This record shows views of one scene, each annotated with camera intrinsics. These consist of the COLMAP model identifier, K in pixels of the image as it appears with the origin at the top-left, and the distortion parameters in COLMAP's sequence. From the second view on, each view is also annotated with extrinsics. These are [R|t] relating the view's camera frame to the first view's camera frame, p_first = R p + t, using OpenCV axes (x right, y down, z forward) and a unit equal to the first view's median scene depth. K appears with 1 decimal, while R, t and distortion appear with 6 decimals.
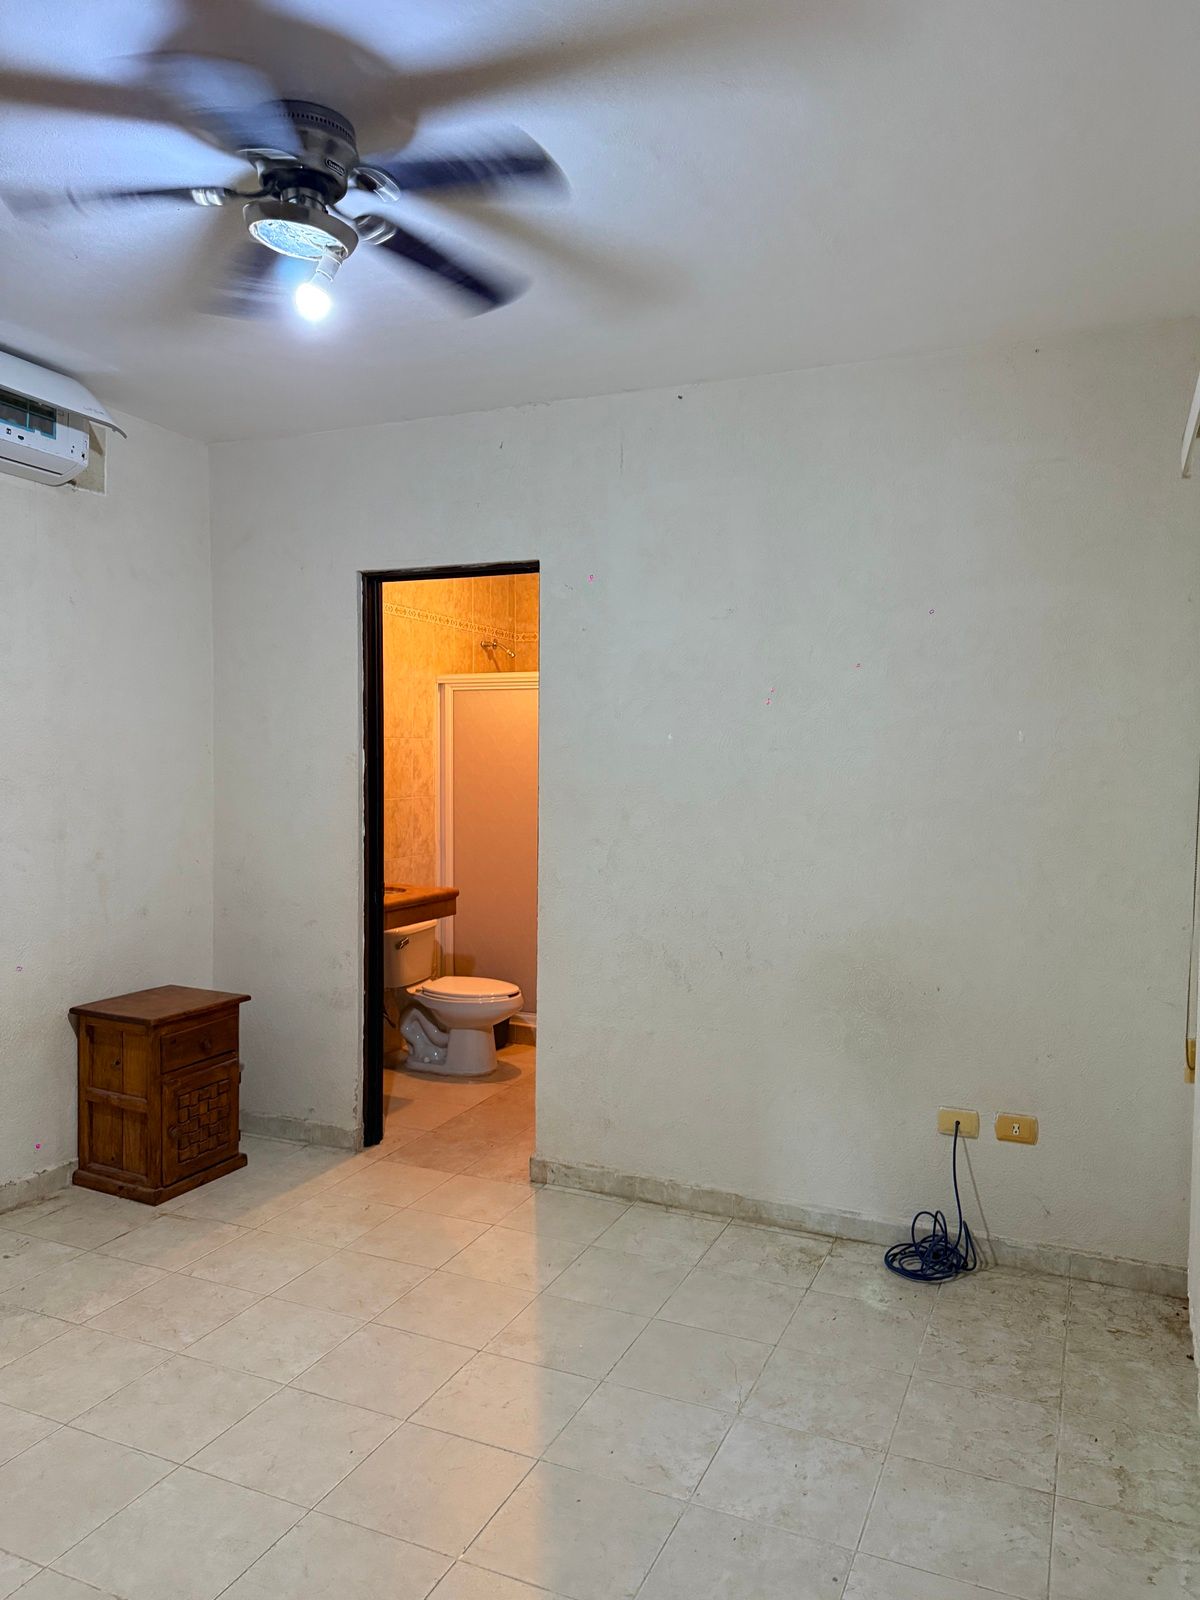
lens RADIAL K [[1131.3, 0, 595.3], [0, 1131.3, 798.4], [0, 0, 1]] dist [0.015820, -0.022190]
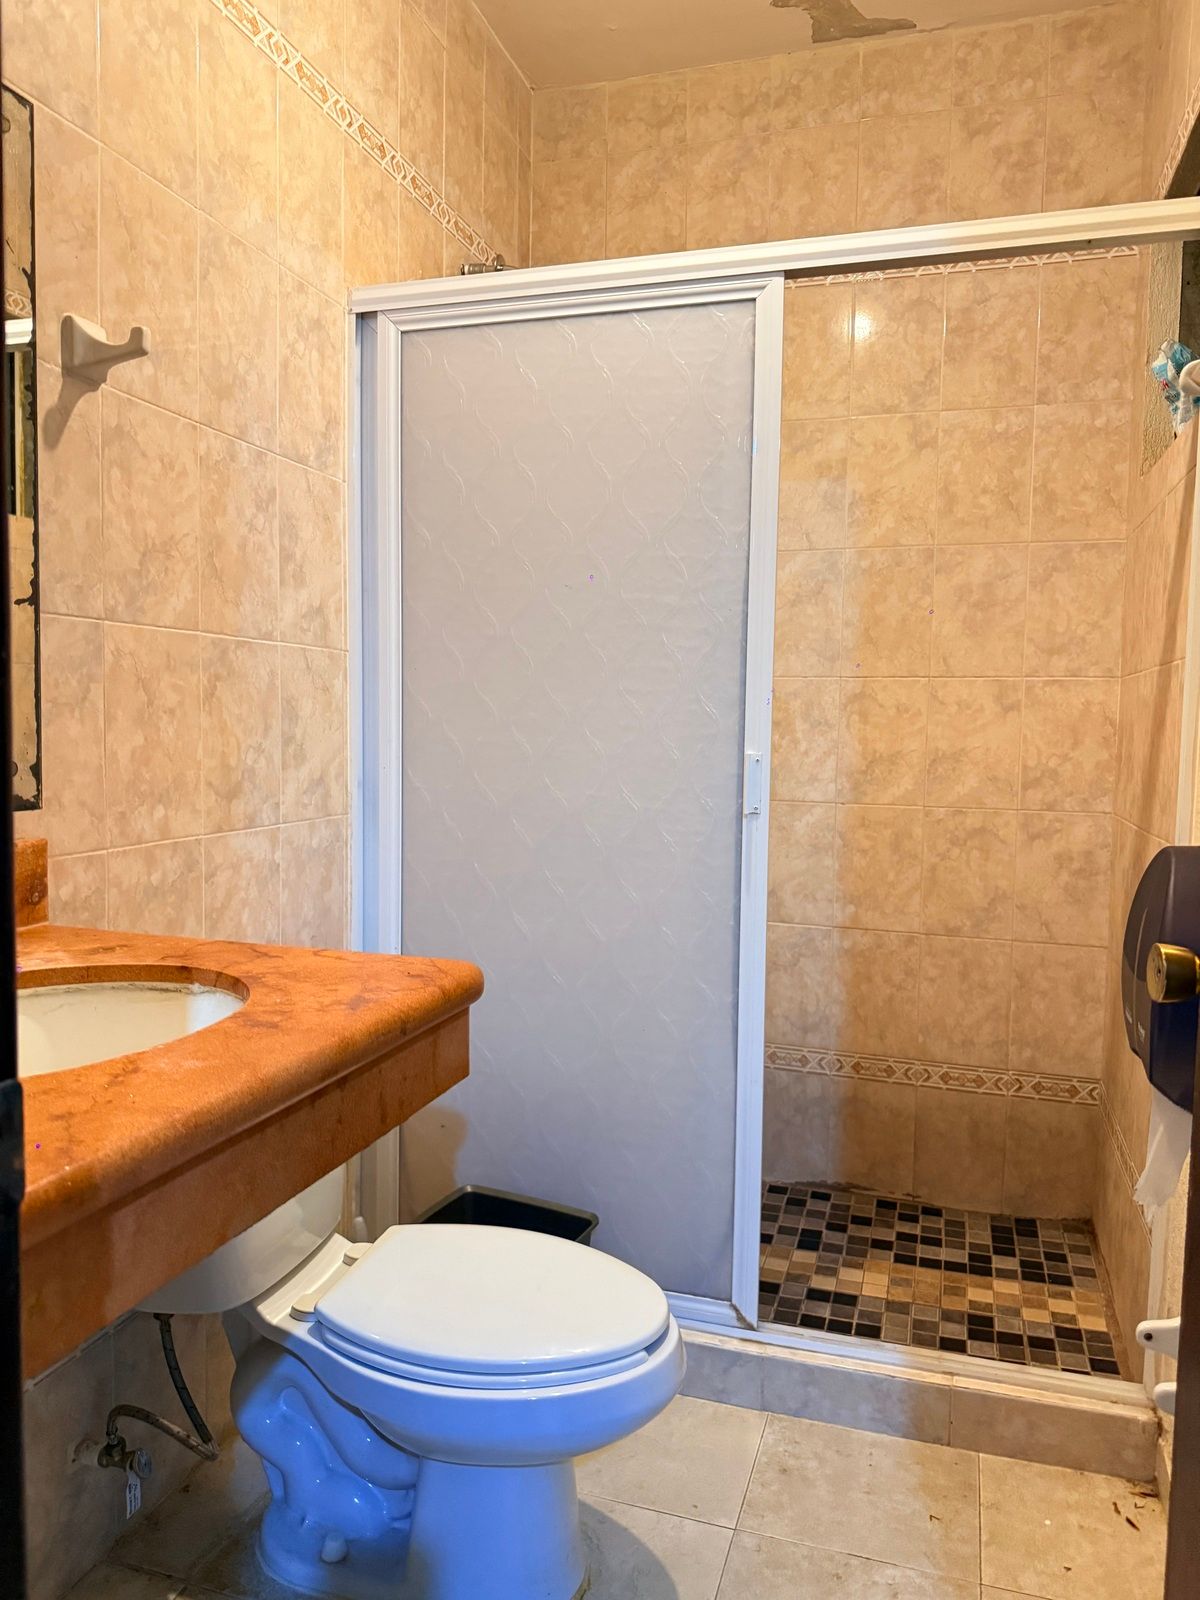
lens RADIAL K [[1131.3, 0, 609.0], [0, 1131.3, 802.2], [0, 0, 1]] dist [0.015820, -0.022190]
pose [[0.992427, 0.002573, 0.122806, -0.106804], [-0.006972, 0.999349, 0.035398, 0.031966], [-0.122635, -0.035986, 0.991799, 0.661512]]
